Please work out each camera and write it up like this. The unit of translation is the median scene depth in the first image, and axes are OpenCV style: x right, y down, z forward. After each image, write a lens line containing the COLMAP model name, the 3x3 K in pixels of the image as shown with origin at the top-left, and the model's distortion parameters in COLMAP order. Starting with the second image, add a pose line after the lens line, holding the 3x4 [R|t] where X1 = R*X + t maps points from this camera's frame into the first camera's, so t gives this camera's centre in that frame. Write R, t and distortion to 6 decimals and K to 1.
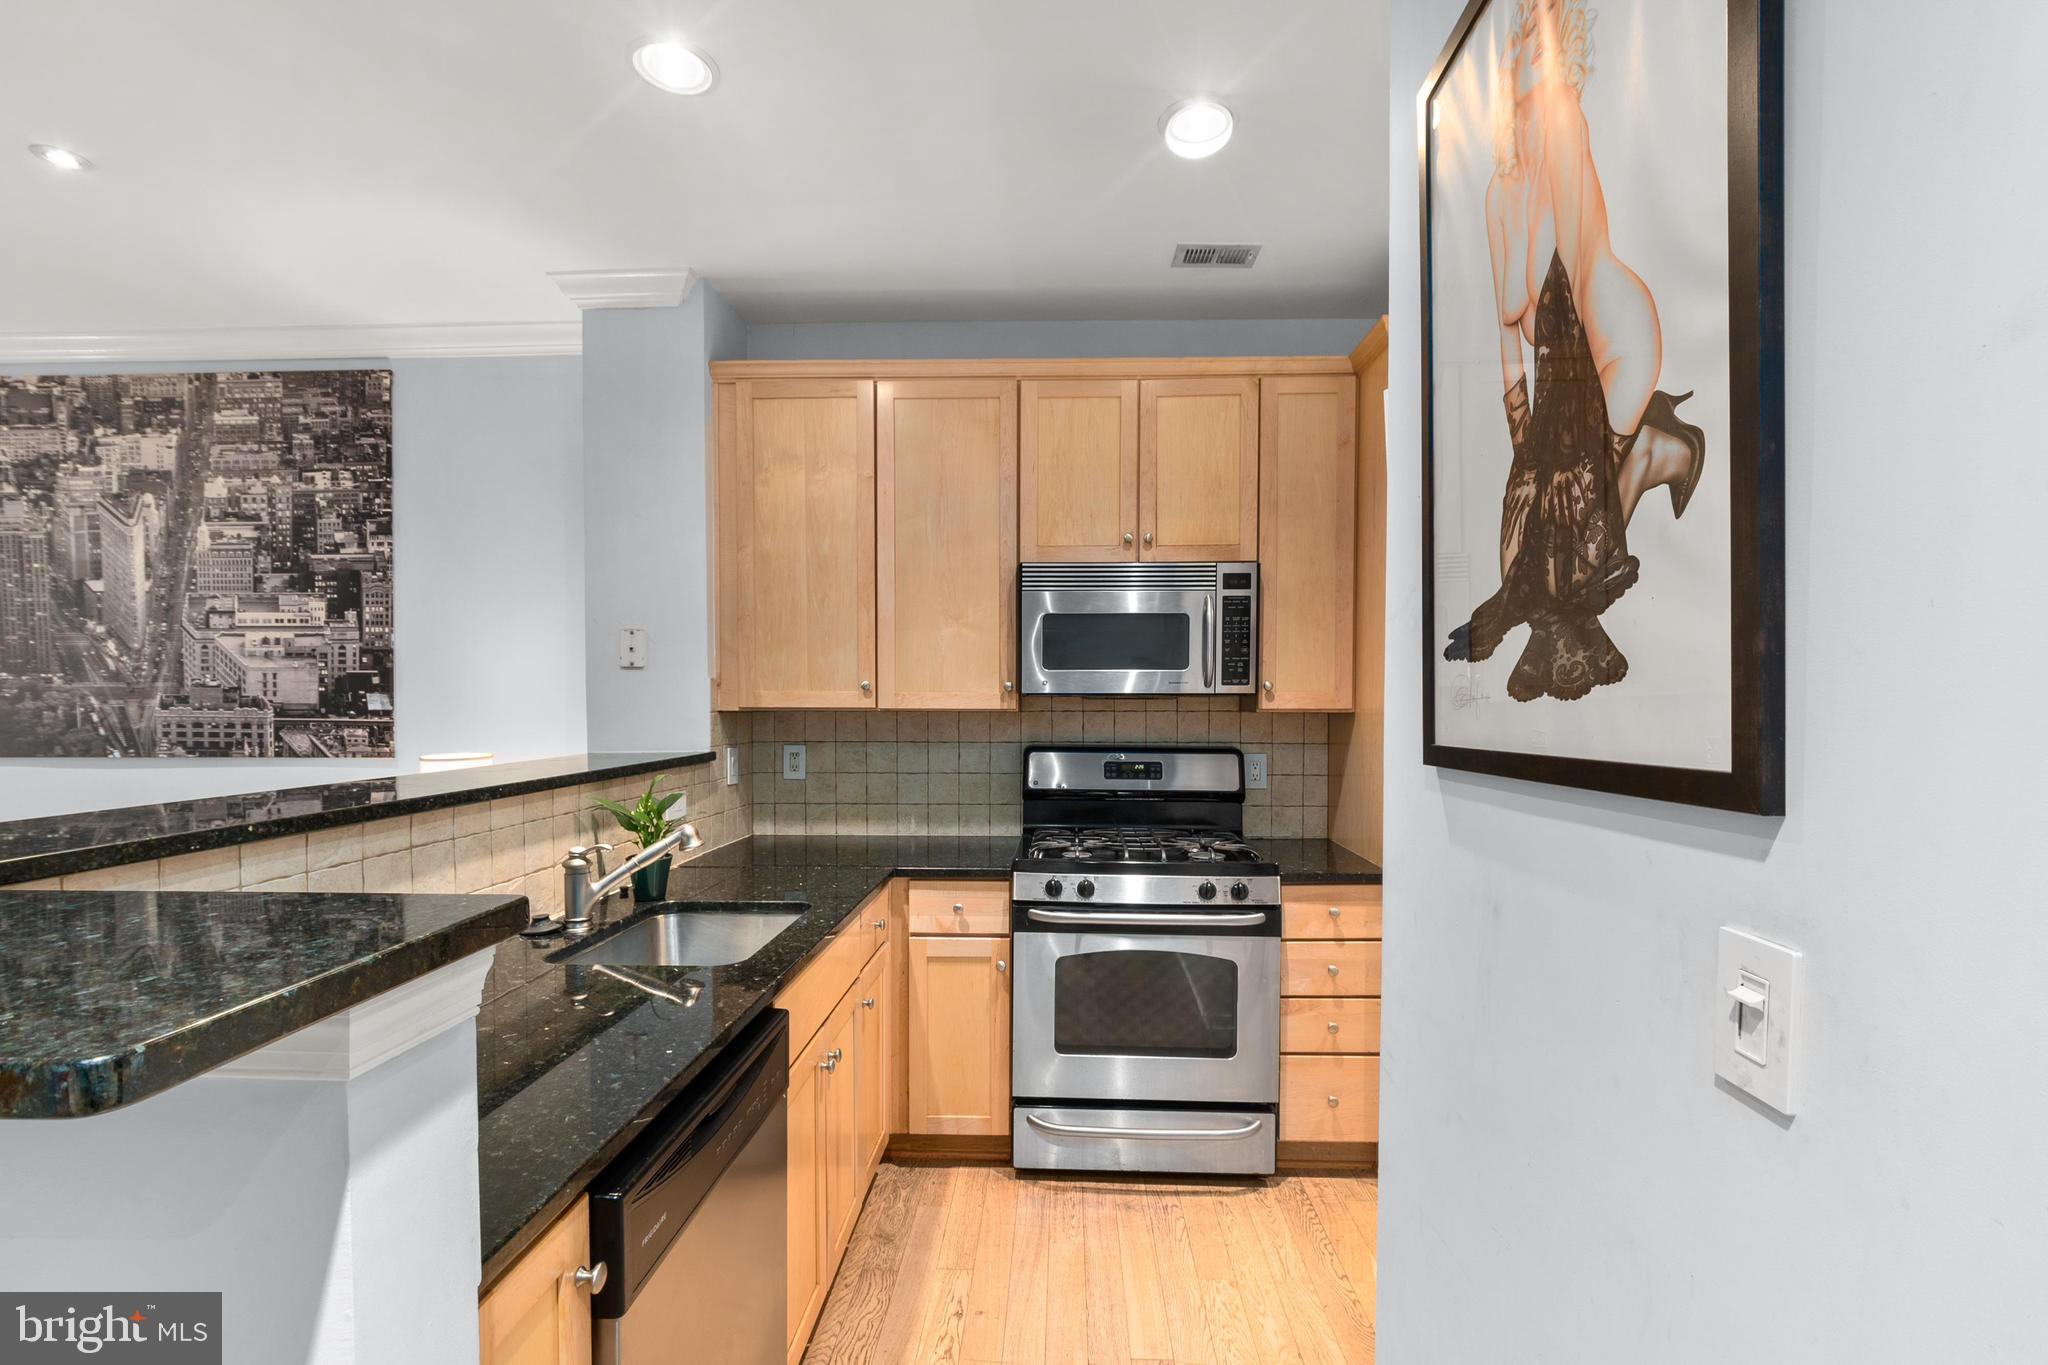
lens RADIAL K [[908.0, 0, 1027.3], [0, 908.0, 701.4], [0, 0, 1]] dist [-0.001163, -0.002987]
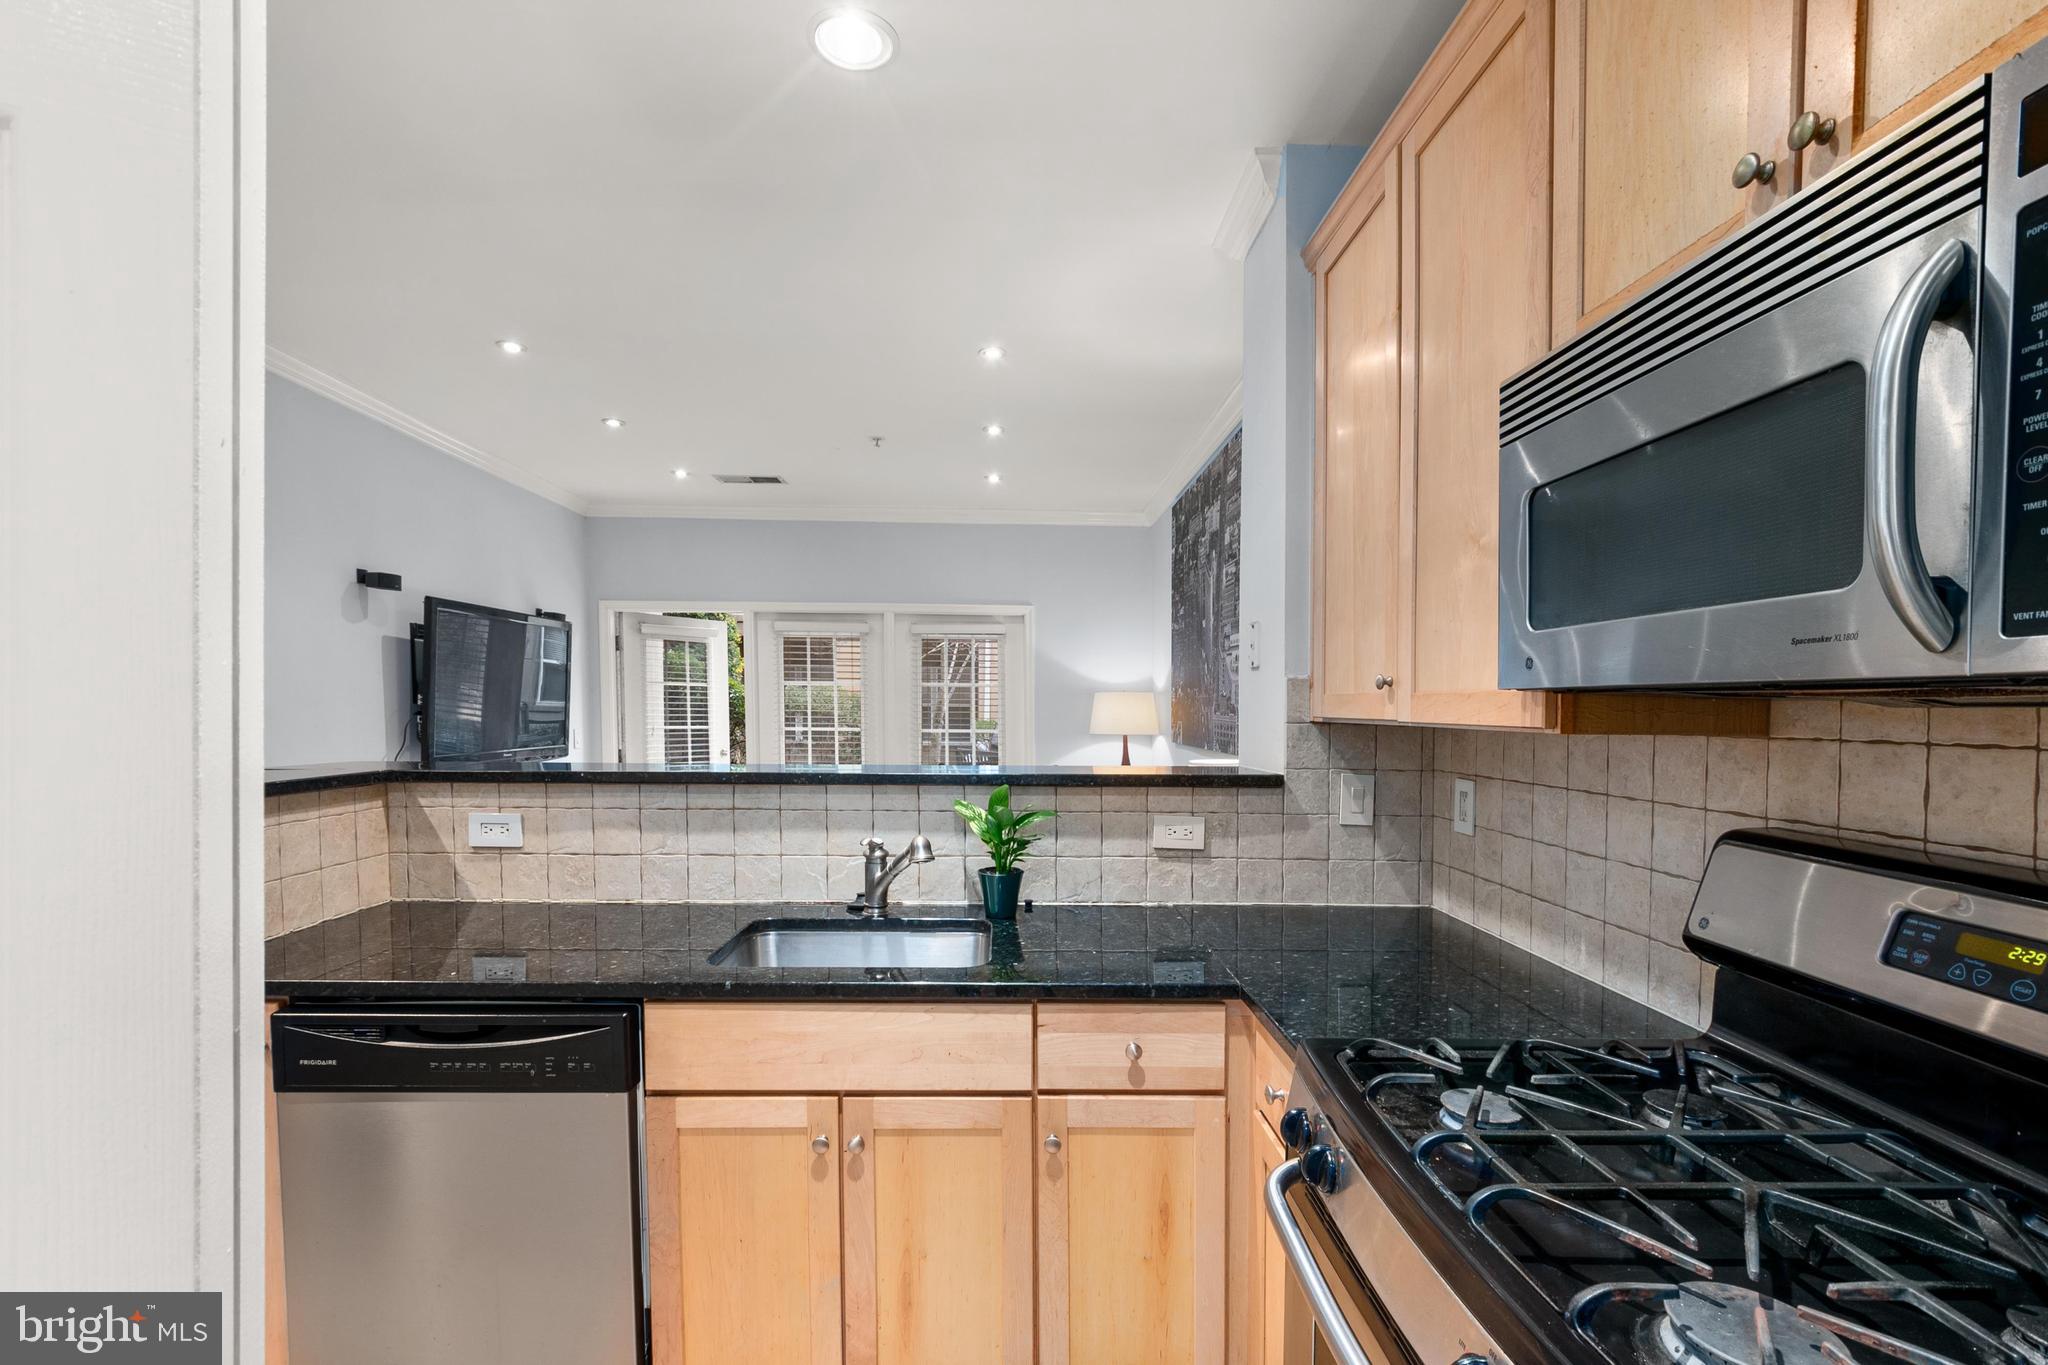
lens RADIAL K [[908.0, 0, 998.8], [0, 908.0, 729.6], [0, 0, 1]] dist [-0.001163, -0.002987]
pose [[0.063136, 0.026514, -0.997653, 0.387791], [-0.009945, 0.999614, 0.025937, 0.000400], [0.997955, 0.008284, 0.063375, 0.706456]]
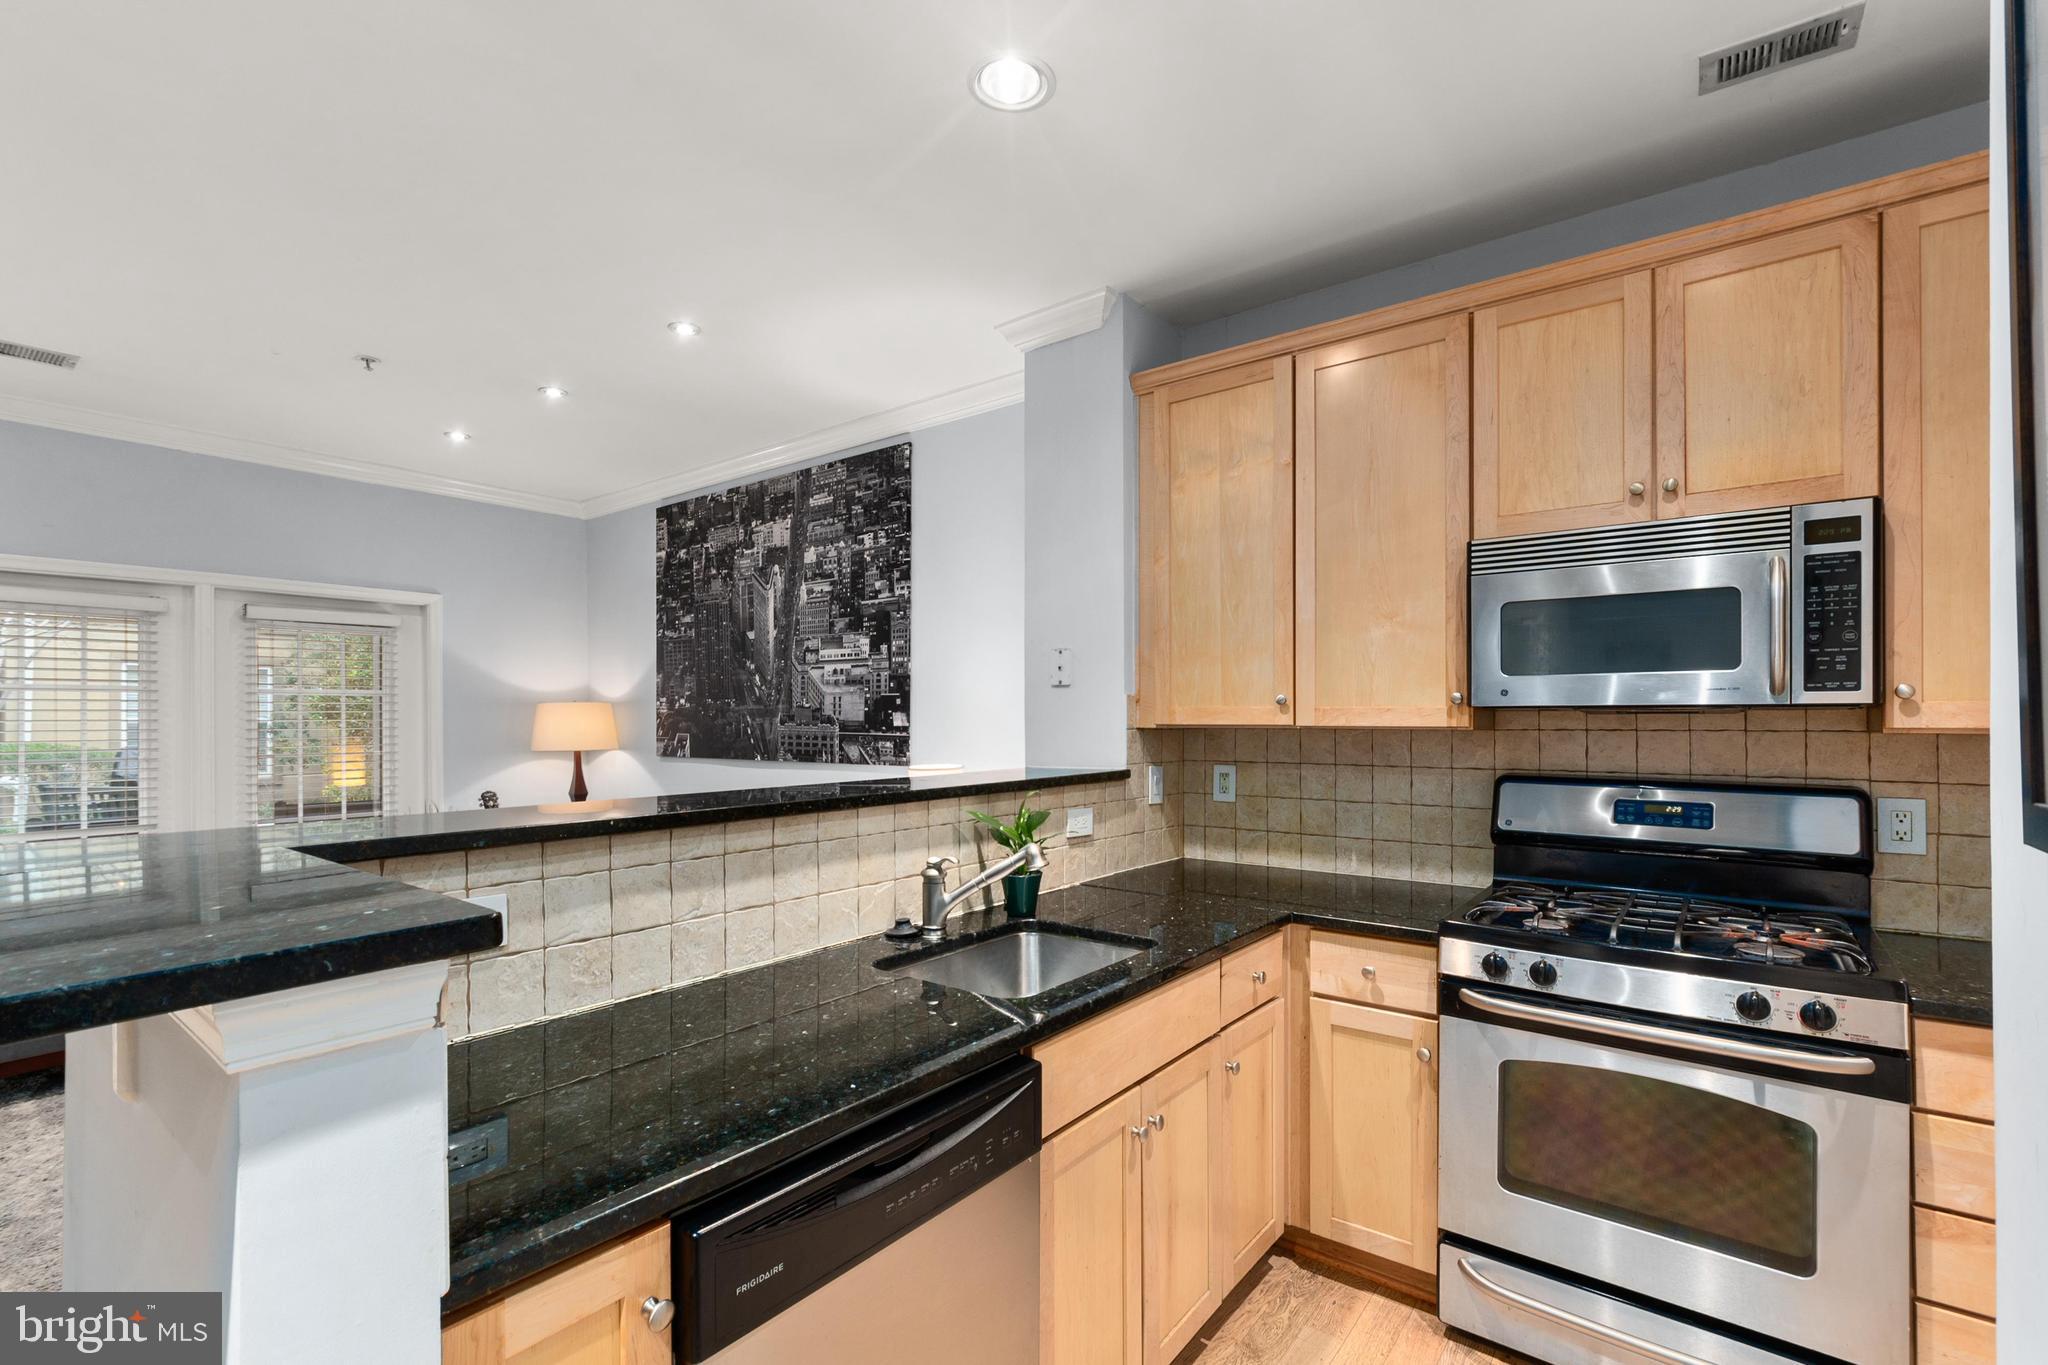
lens RADIAL K [[908.0, 0, 1022.1], [0, 908.0, 700.1], [0, 0, 1]] dist [-0.001163, -0.002987]
pose [[0.812672, -0.013643, -0.582561, 0.130823], [0.002248, 0.999792, -0.020278, 0.000081], [0.582717, 0.015170, 0.812534, 0.135167]]
